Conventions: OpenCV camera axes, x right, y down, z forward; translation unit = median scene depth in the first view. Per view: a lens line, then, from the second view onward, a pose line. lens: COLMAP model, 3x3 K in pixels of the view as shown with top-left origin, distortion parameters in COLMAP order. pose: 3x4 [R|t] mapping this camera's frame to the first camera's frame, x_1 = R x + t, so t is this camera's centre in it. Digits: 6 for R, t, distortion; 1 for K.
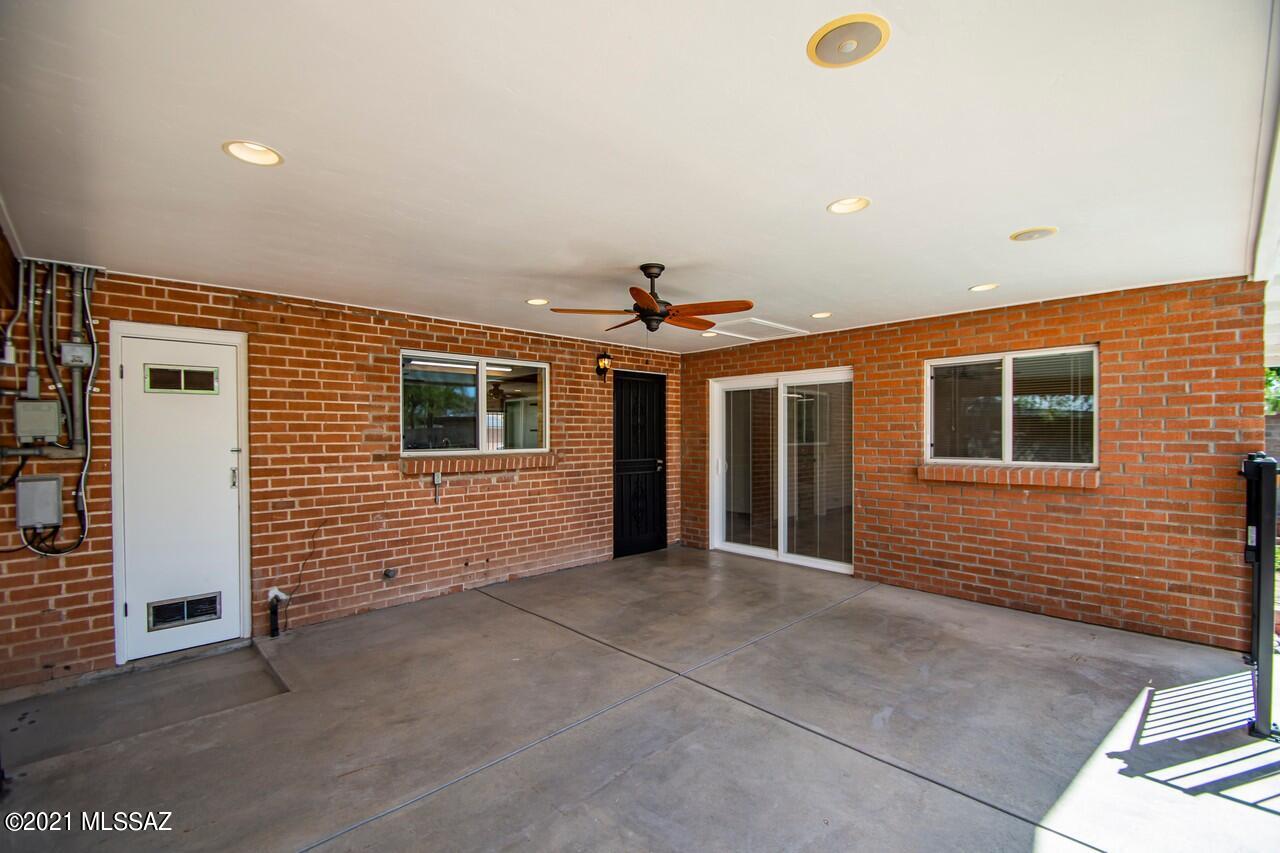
lens RADIAL K [[565.9, 0, 629.3], [0, 565.9, 438.2], [0, 0, 1]] dist [0.010591, -0.012343]
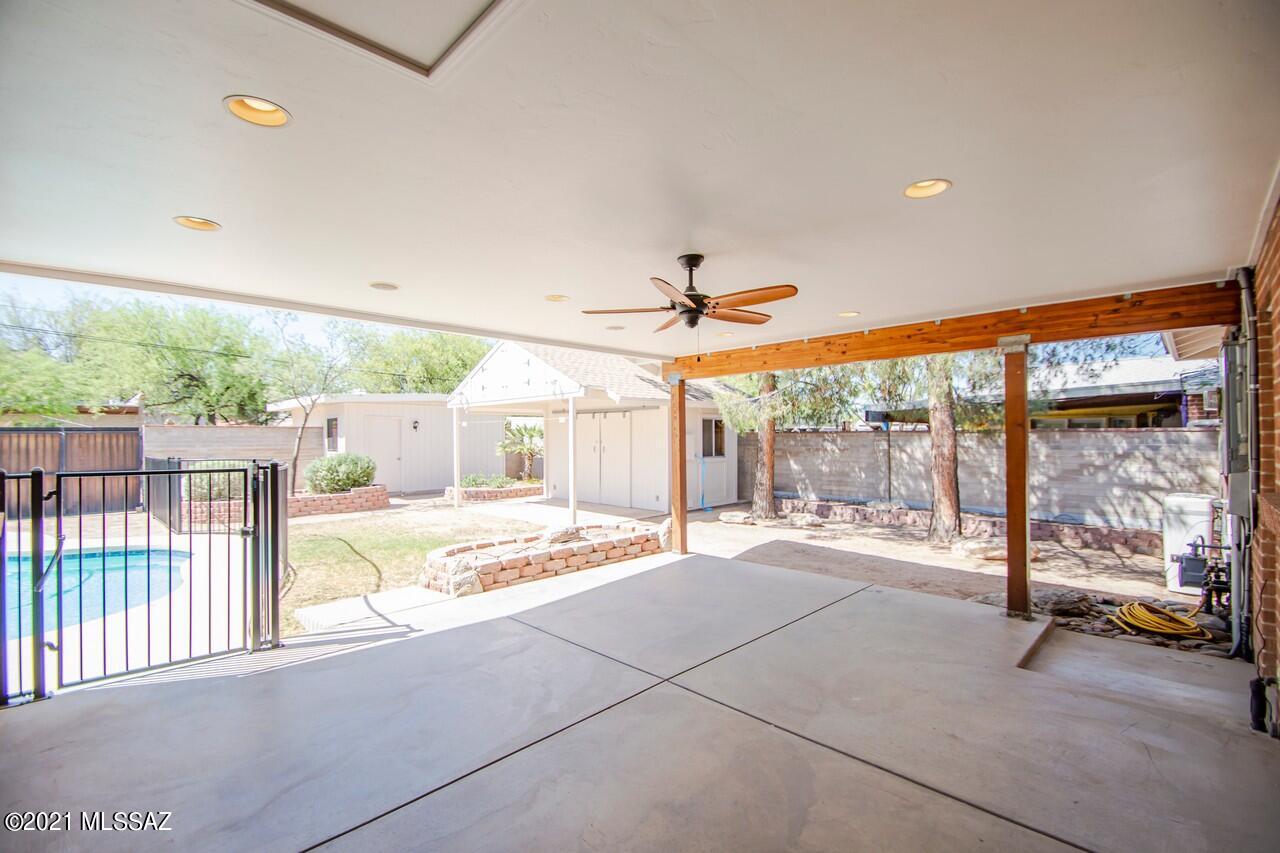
lens RADIAL K [[565.9, 0, 637.9], [0, 565.9, 426.2], [0, 0, 1]] dist [0.010591, -0.012343]
pose [[-0.999452, 0.012685, -0.030573, 0.116225], [0.012992, 0.999867, -0.009857, -0.014575], [0.030444, -0.010249, -0.999484, 1.392878]]
